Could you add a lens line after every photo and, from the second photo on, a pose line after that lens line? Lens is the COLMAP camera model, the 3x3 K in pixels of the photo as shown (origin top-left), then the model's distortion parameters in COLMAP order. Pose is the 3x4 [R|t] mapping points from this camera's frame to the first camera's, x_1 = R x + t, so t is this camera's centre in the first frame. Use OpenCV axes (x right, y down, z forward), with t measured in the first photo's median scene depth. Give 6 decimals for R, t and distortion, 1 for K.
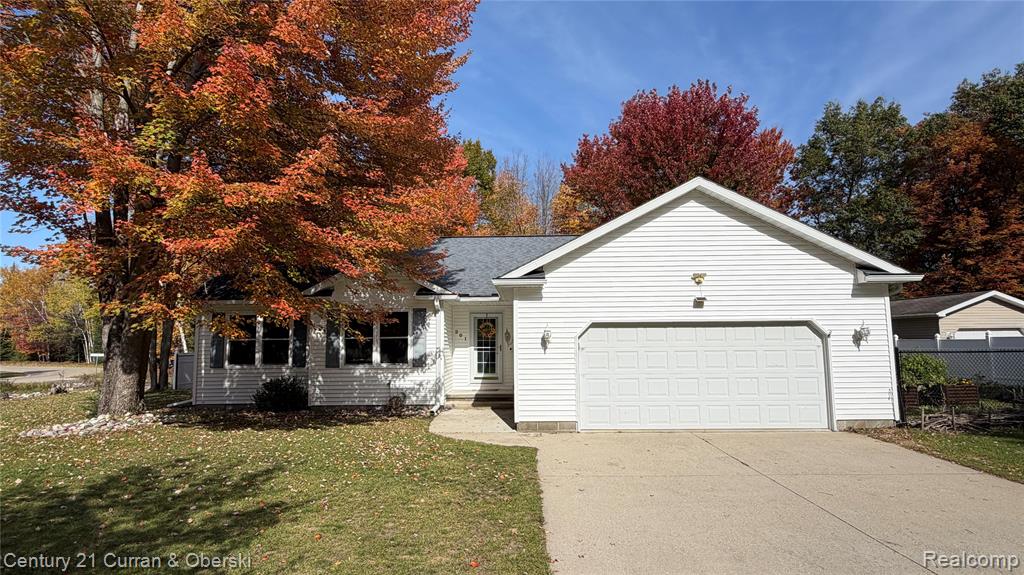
lens RADIAL K [[518.2, 0, 509.8], [0, 518.2, 288.7], [0, 0, 1]] dist [-0.004674, 0.002573]
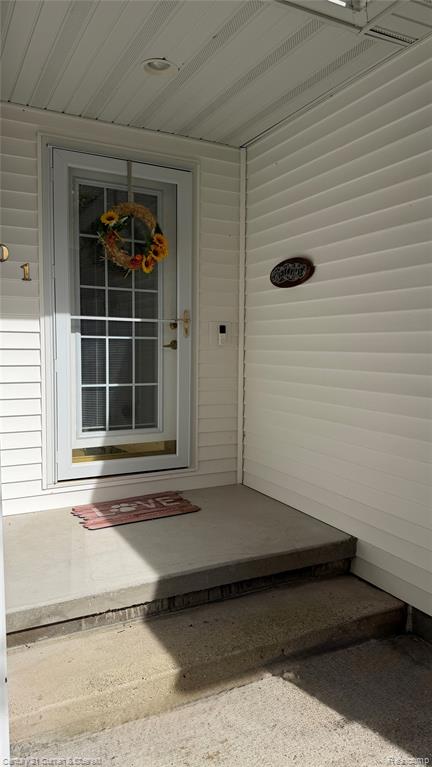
lens RADIAL K [[544.5, 0, 209.0], [0, 544.5, 388.1], [0, 0, 1]] dist [0.045726, -0.014140]
pose [[0.883545, -0.021666, 0.467846, -0.179750], [-0.067017, 0.982801, 0.172077, 0.144536], [-0.463527, -0.183391, 0.866897, 1.121050]]
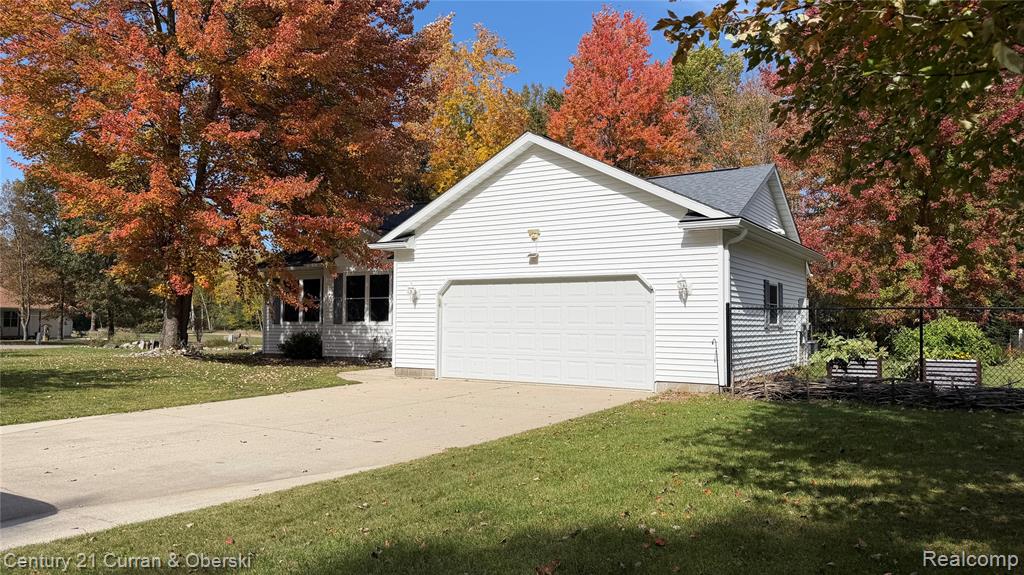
lens RADIAL K [[726.9, 0, 512.5], [0, 726.9, 291.5], [0, 0, 1]] dist [0.045726, -0.014140]
pose [[0.859341, -0.007788, -0.511344, 1.042001], [0.037907, 0.998103, 0.048504, 0.020464], [0.509996, -0.061065, 0.858006, -0.237211]]
